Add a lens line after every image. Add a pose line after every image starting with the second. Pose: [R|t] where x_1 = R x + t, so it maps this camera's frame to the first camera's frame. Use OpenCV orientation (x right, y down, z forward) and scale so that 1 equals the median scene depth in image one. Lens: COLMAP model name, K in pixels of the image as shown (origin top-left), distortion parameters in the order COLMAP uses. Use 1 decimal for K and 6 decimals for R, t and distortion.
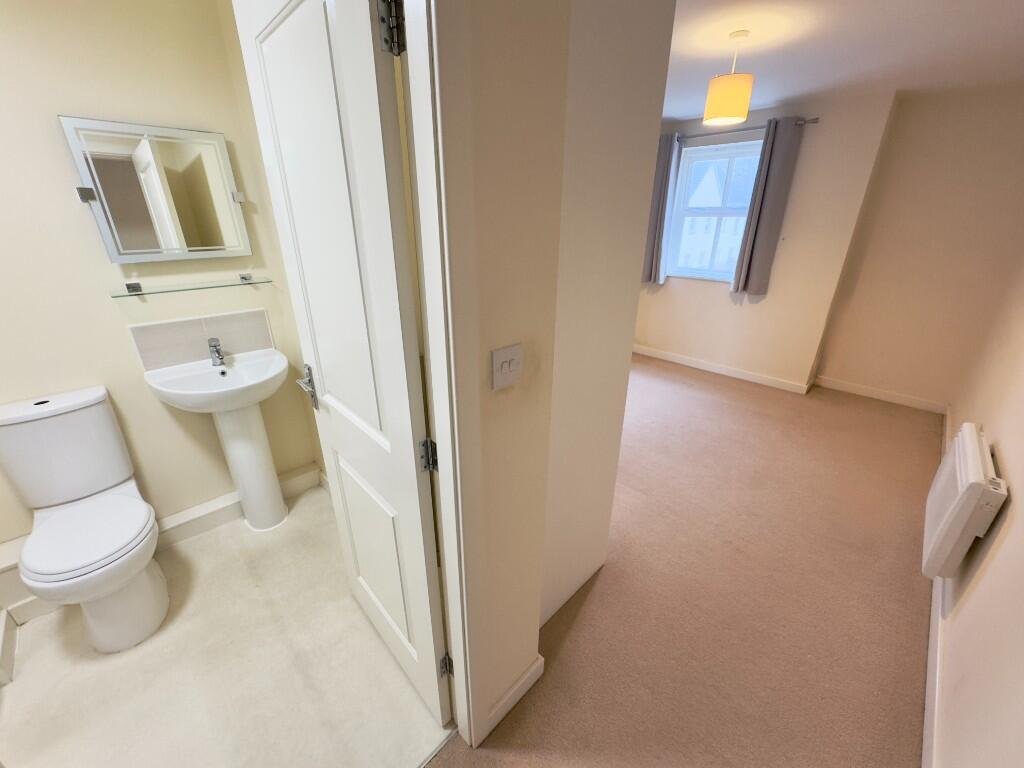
lens RADIAL K [[402.0, 0, 509.6], [0, 402.0, 385.5], [0, 0, 1]] dist [-0.014289, 0.000683]
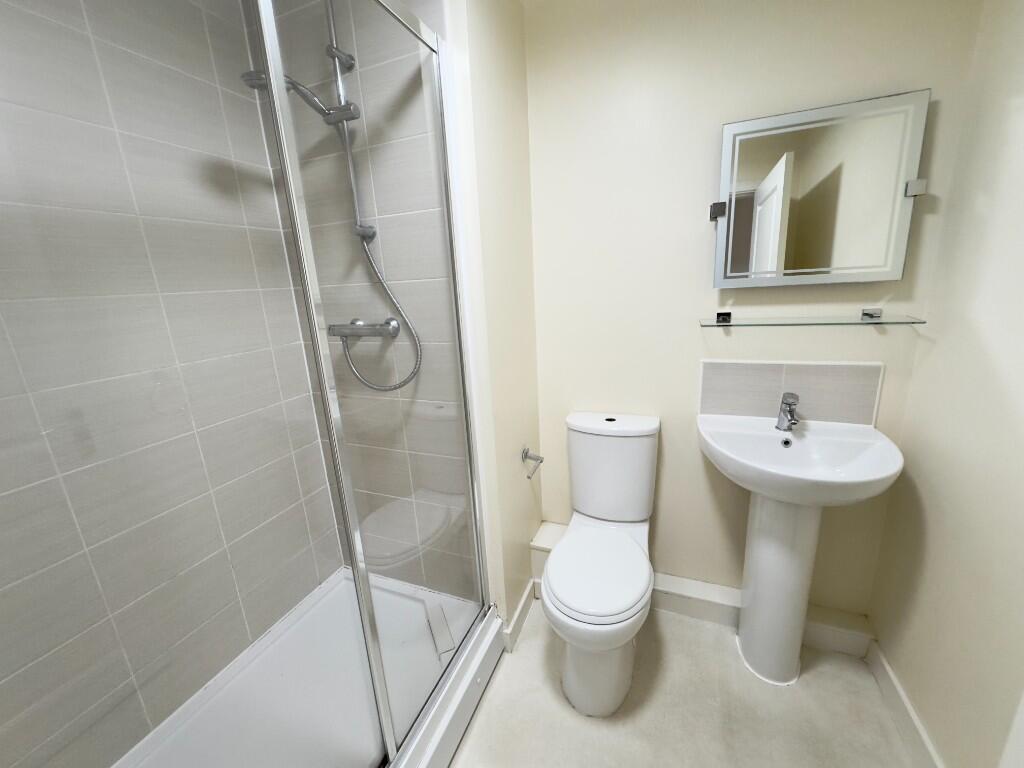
lens RADIAL K [[402.0, 0, 509.6], [0, 402.0, 385.5], [0, 0, 1]] dist [-0.014289, 0.000683]
pose [[0.391176, 0.230281, -0.891040, -0.304303], [-0.285331, 0.950828, 0.120469, -0.074078], [0.874967, 0.207116, 0.437648, 0.239220]]
